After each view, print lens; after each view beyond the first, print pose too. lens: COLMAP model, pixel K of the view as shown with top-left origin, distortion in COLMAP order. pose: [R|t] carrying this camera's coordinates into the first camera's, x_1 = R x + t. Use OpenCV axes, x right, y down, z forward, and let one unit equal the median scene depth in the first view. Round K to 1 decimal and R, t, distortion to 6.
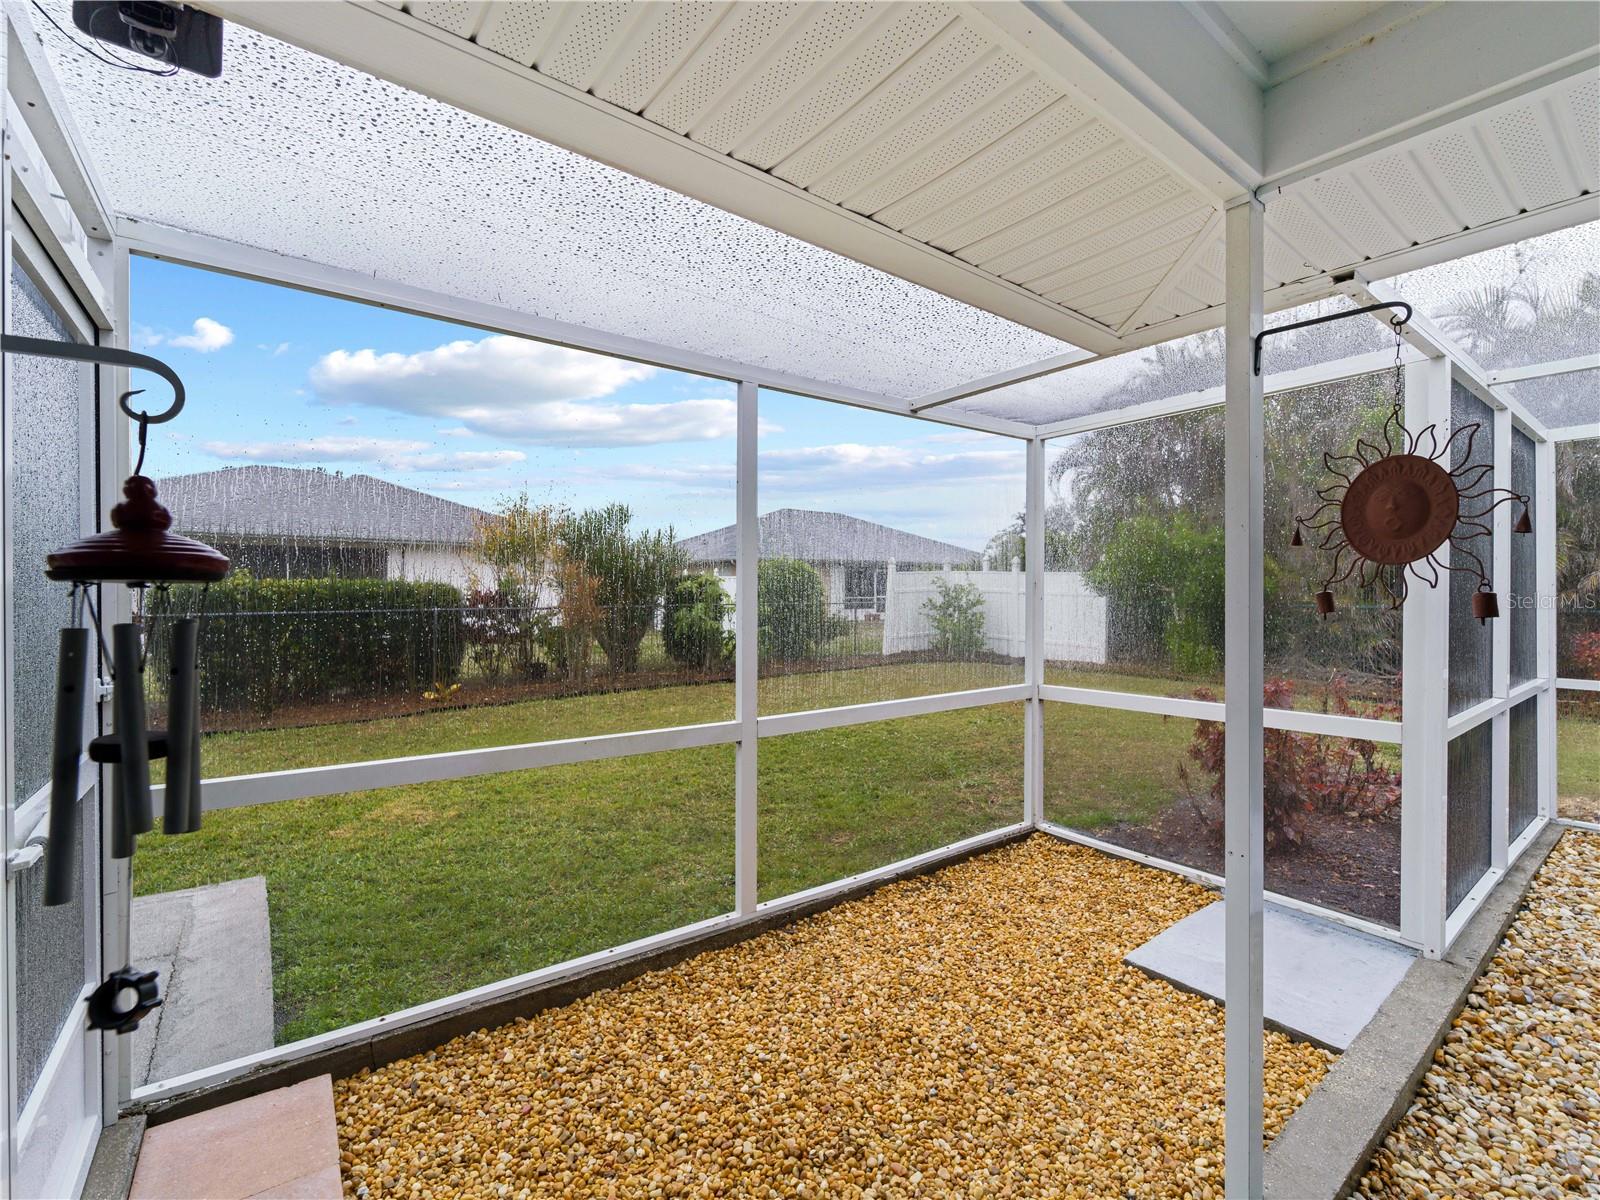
lens RADIAL K [[721.7, 0, 788.7], [0, 721.7, 575.8], [0, 0, 1]] dist [0.004155, -0.001815]
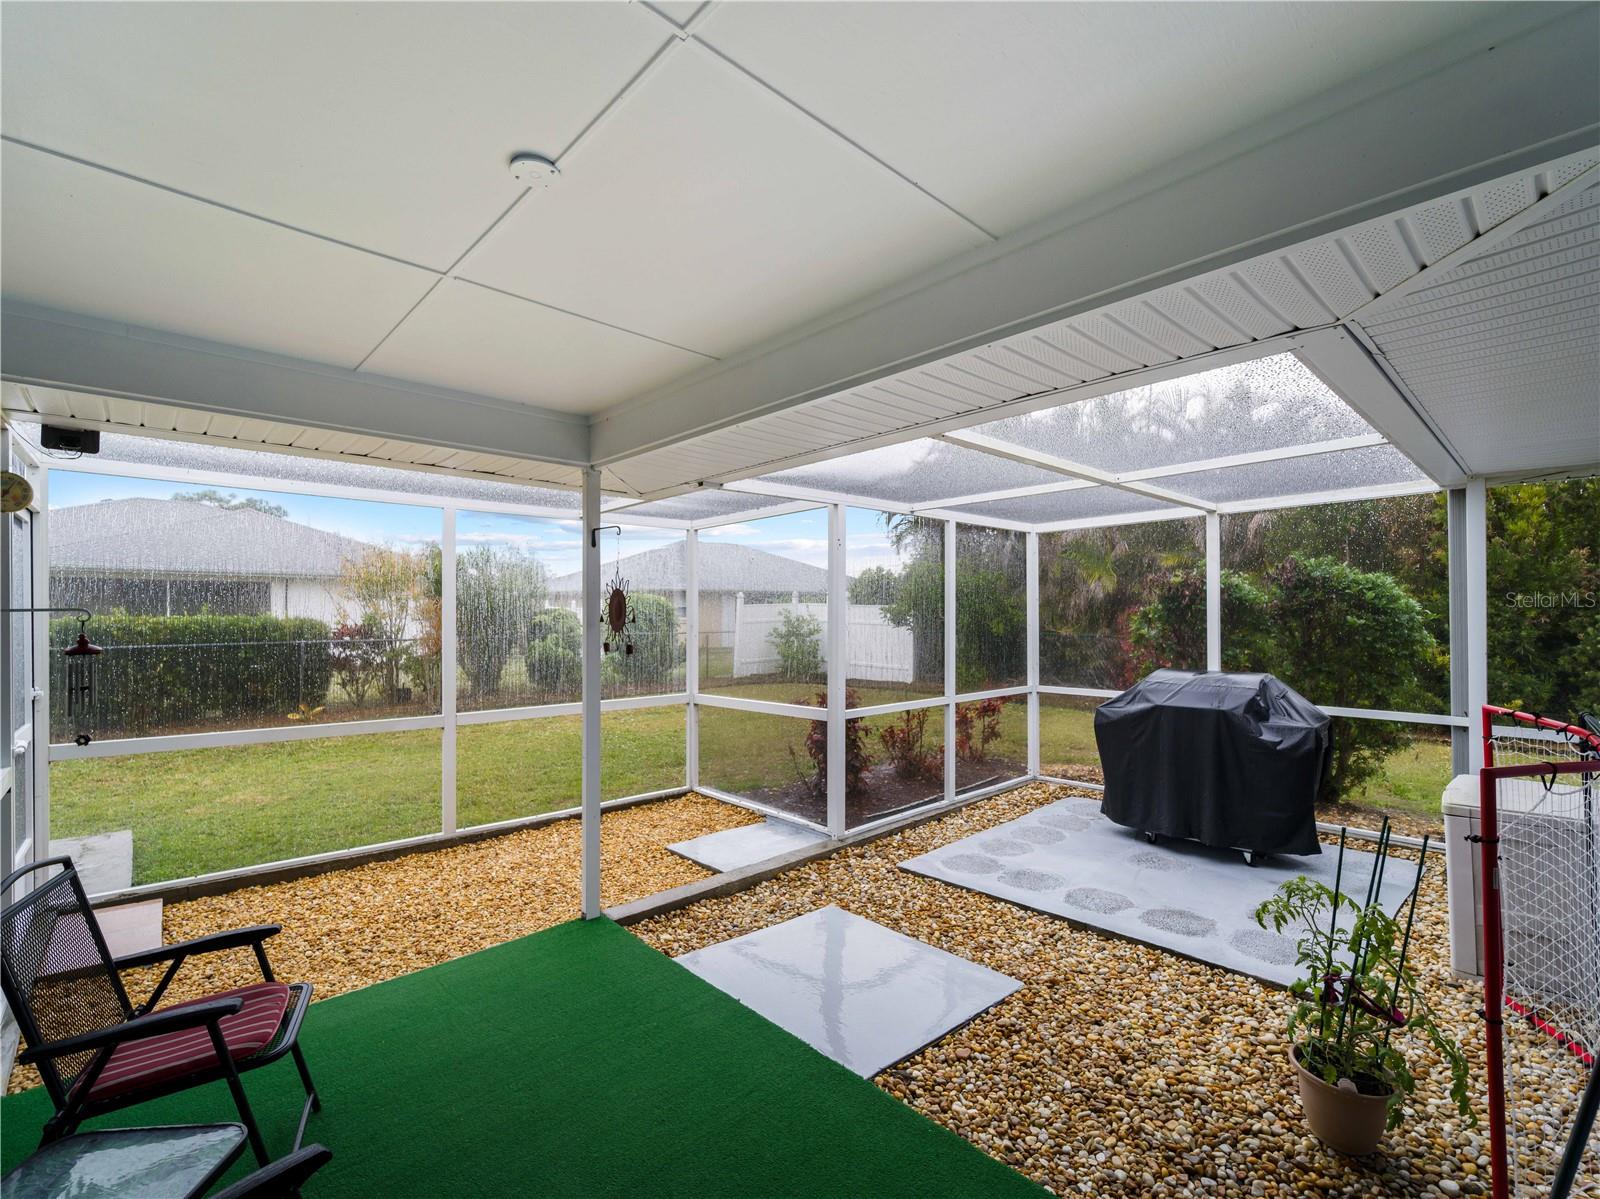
lens RADIAL K [[721.7, 0, 788.7], [0, 721.7, 600.9], [0, 0, 1]] dist [0.004155, -0.001815]
pose [[0.995294, -0.001110, 0.096894, 0.387157], [0.001114, 0.999999, 0.000013, -0.040370], [-0.096894, 0.000095, 0.995295, -0.494121]]
